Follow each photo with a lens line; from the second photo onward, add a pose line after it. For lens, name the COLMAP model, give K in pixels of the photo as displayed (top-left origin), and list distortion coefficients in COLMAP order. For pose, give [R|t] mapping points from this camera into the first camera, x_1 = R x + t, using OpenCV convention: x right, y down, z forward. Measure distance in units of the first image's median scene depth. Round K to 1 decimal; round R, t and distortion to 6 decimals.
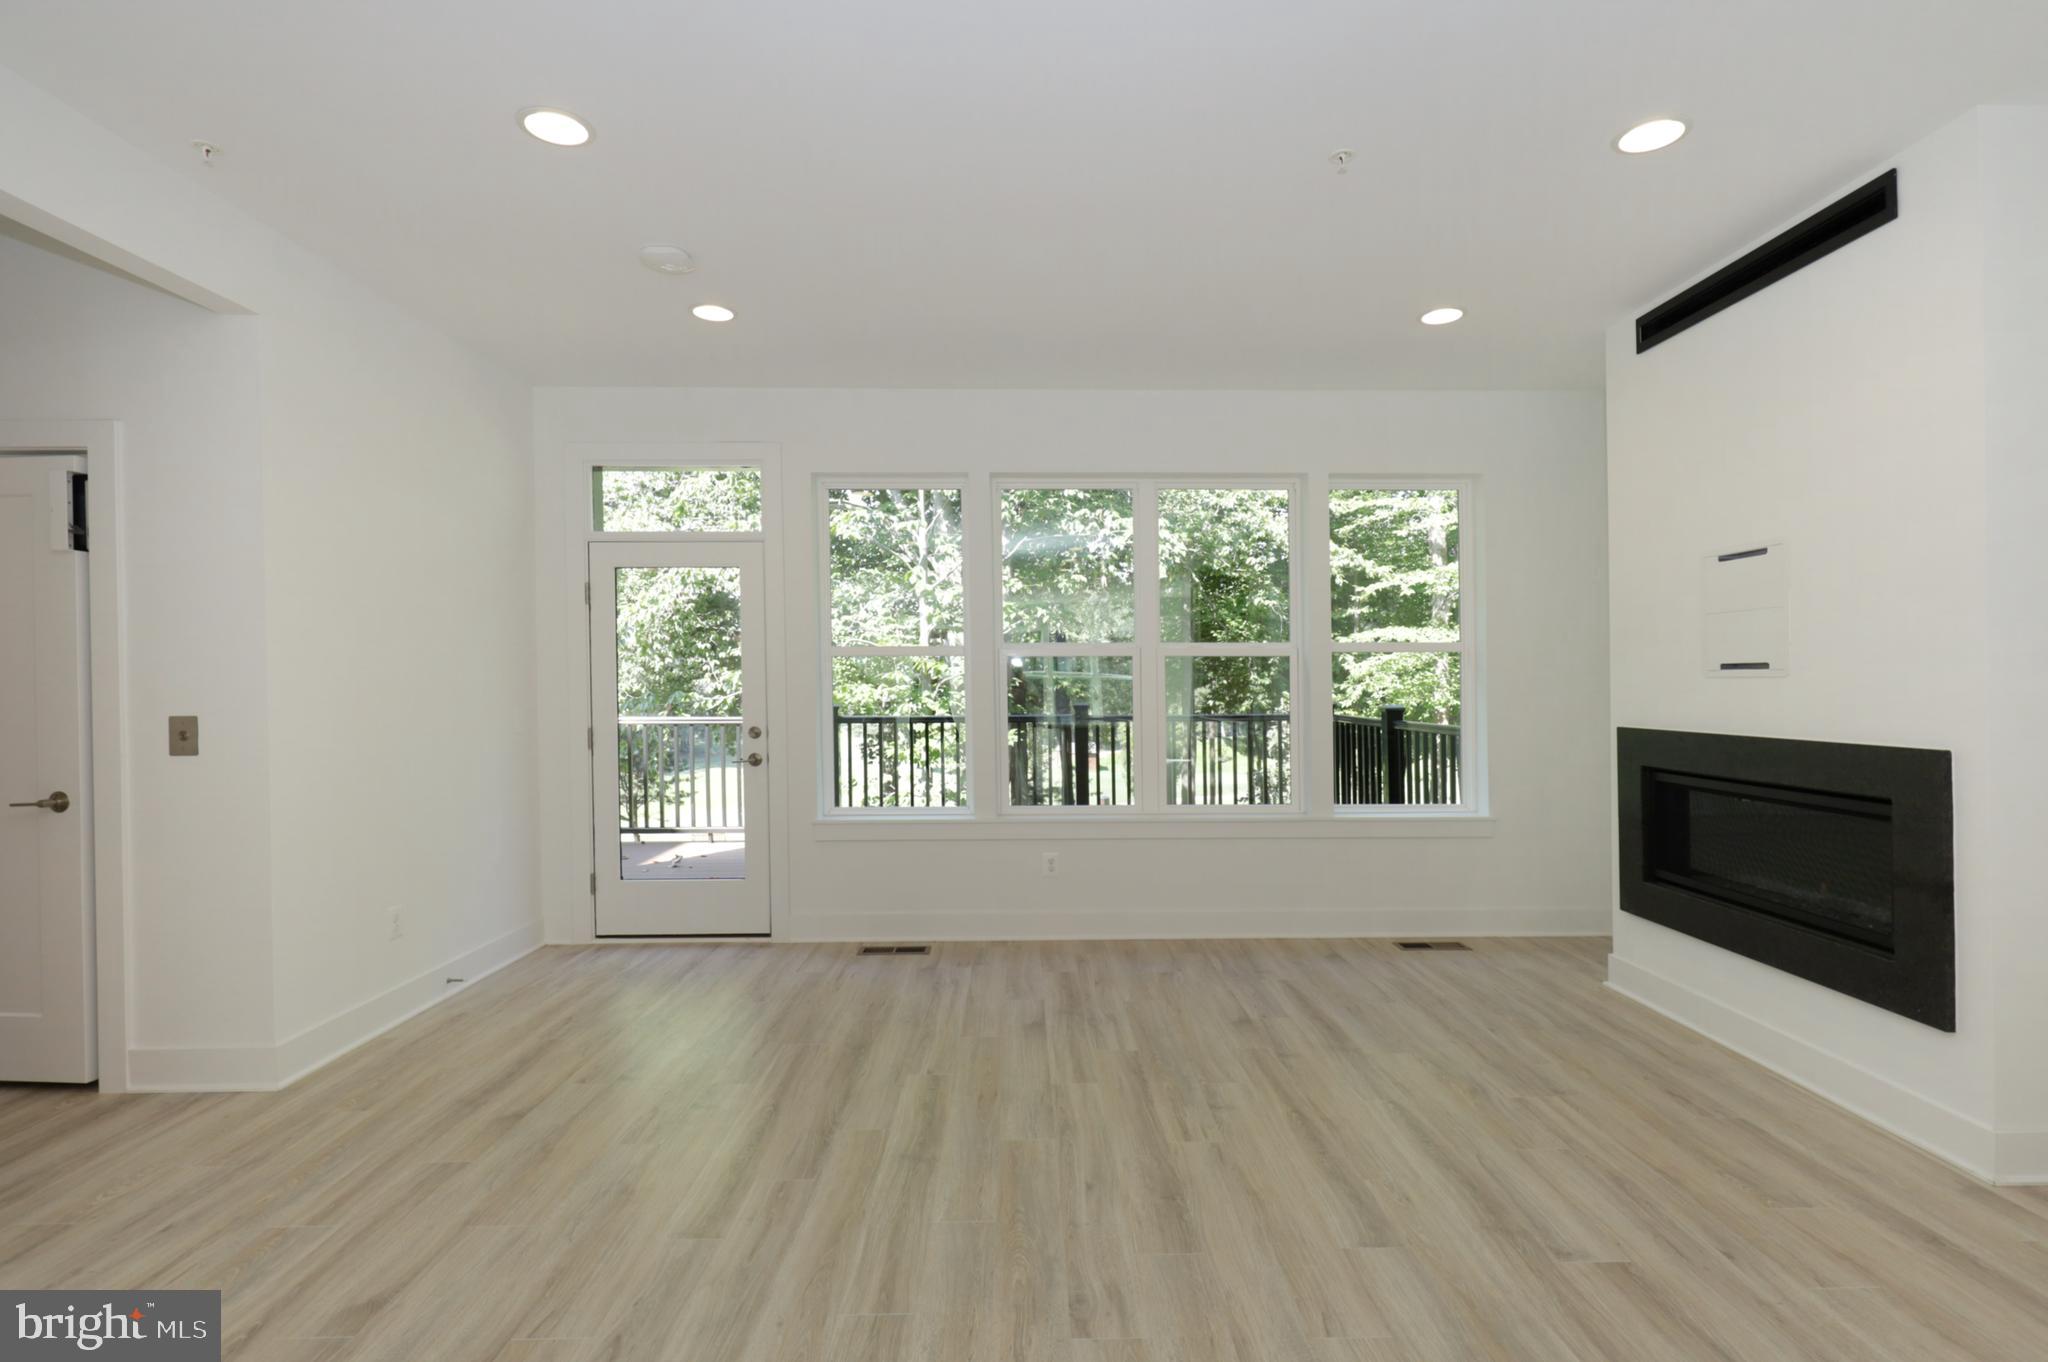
lens RADIAL K [[928.3, 0, 1036.3], [0, 928.3, 685.4], [0, 0, 1]] dist [-0.000026, -0.000030]
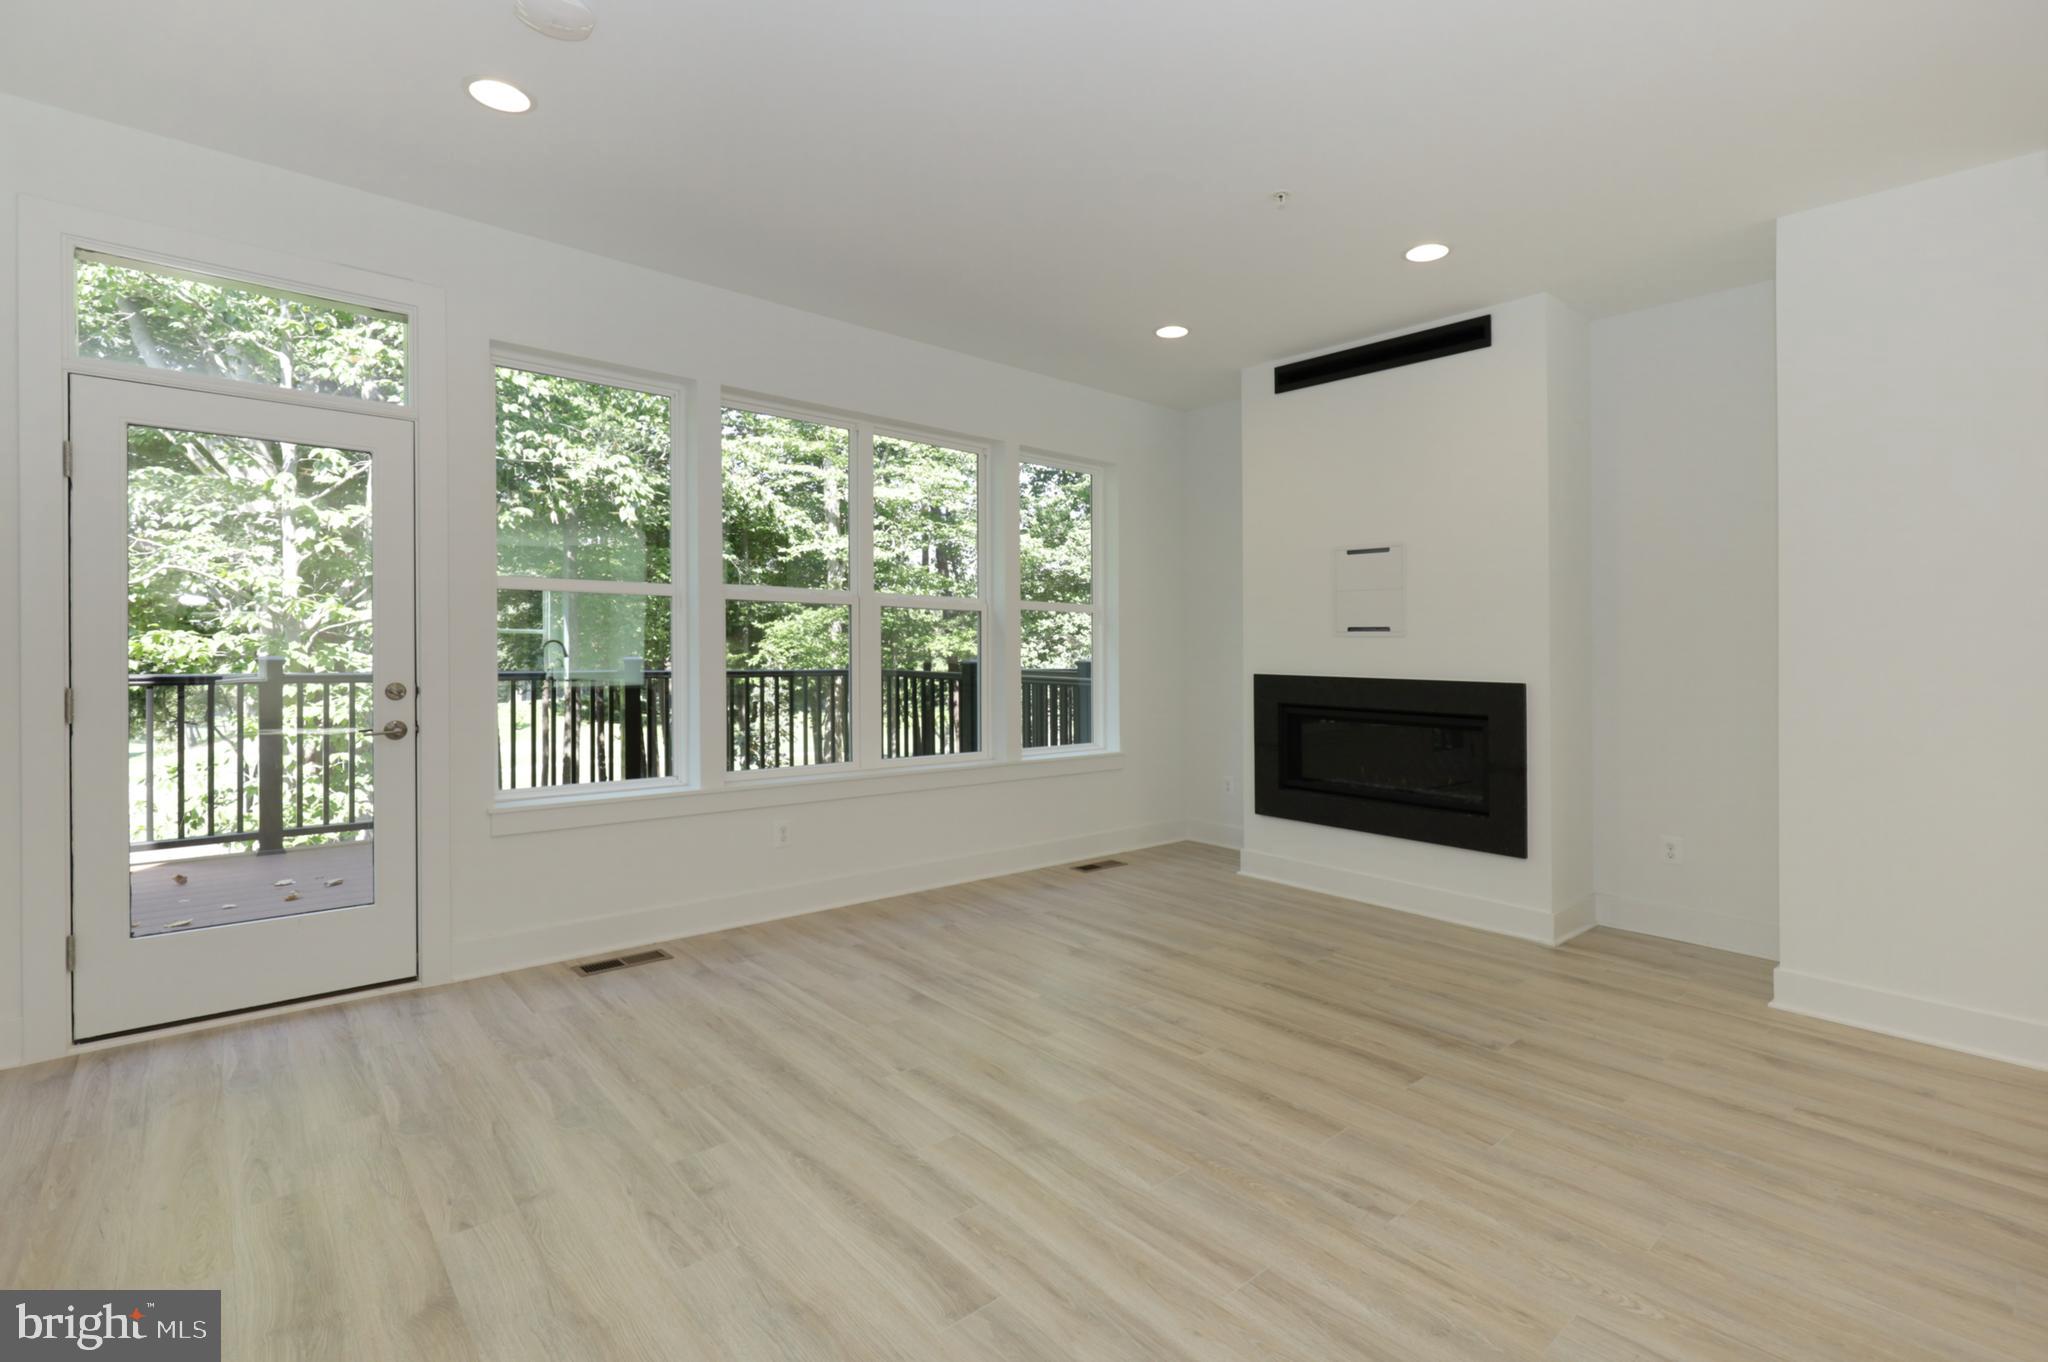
lens RADIAL K [[933.5, 0, 1009.2], [0, 933.5, 633.2], [0, 0, 1]] dist [0.000122, -0.000167]
pose [[0.776480, 0.021723, 0.629768, -0.519499], [-0.013471, 0.999749, -0.017876, 0.016938], [-0.629998, 0.005397, 0.776578, 0.215134]]
